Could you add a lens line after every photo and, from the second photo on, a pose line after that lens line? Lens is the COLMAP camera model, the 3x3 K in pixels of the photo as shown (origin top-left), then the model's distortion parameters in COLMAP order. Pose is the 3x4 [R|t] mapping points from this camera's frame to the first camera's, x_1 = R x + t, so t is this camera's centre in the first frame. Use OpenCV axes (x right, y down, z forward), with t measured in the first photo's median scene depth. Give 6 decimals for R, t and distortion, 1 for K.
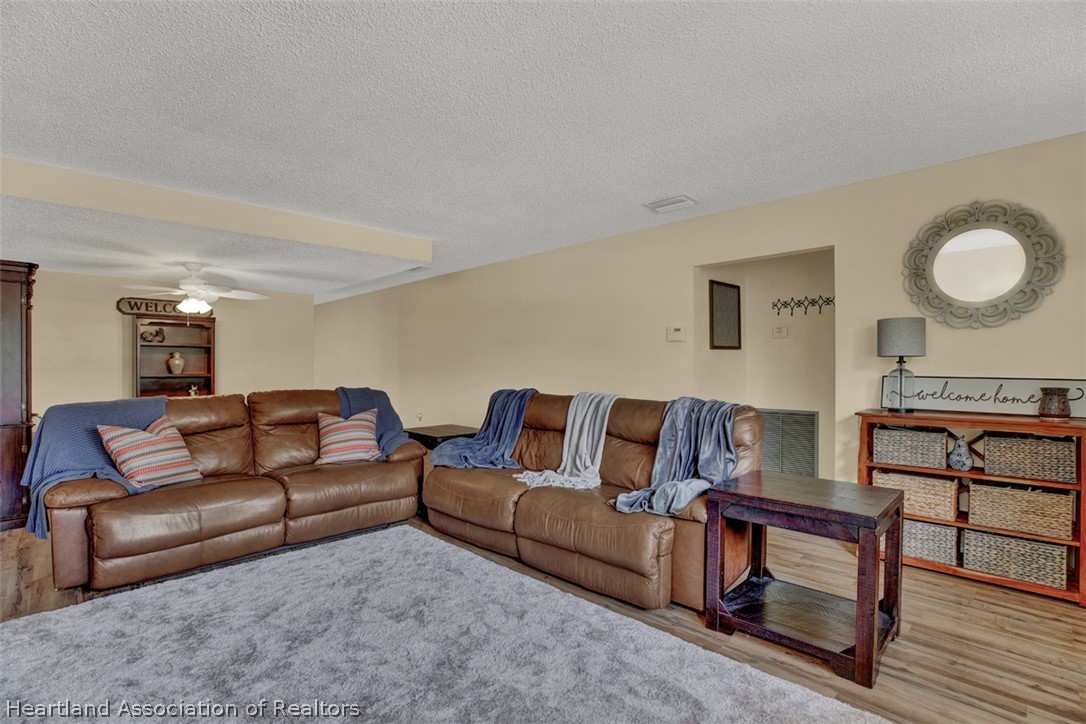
lens RADIAL K [[507.8, 0, 547.8], [0, 507.8, 365.9], [0, 0, 1]] dist [-0.040294, 0.010923]
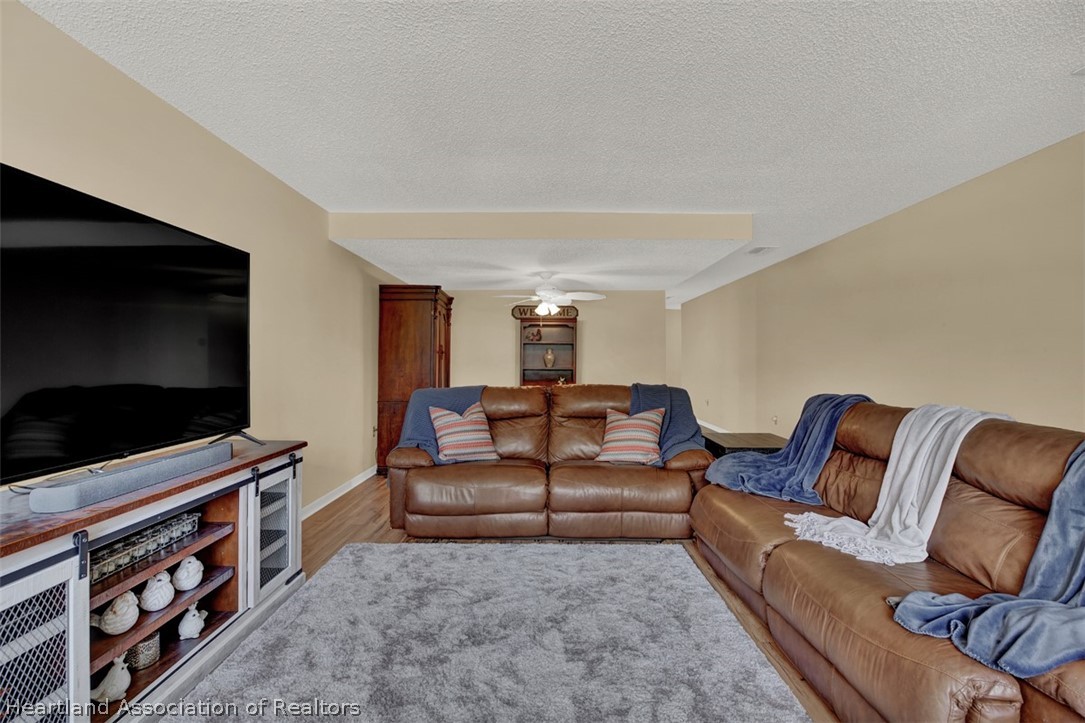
lens RADIAL K [[507.3, 0, 535.6], [0, 507.3, 354.2], [0, 0, 1]] dist [-0.040294, 0.010923]
pose [[0.698135, -0.005374, -0.715946, 0.194963], [-0.004506, 0.999919, -0.011900, -0.000862], [0.715952, 0.011534, 0.698054, 0.253002]]
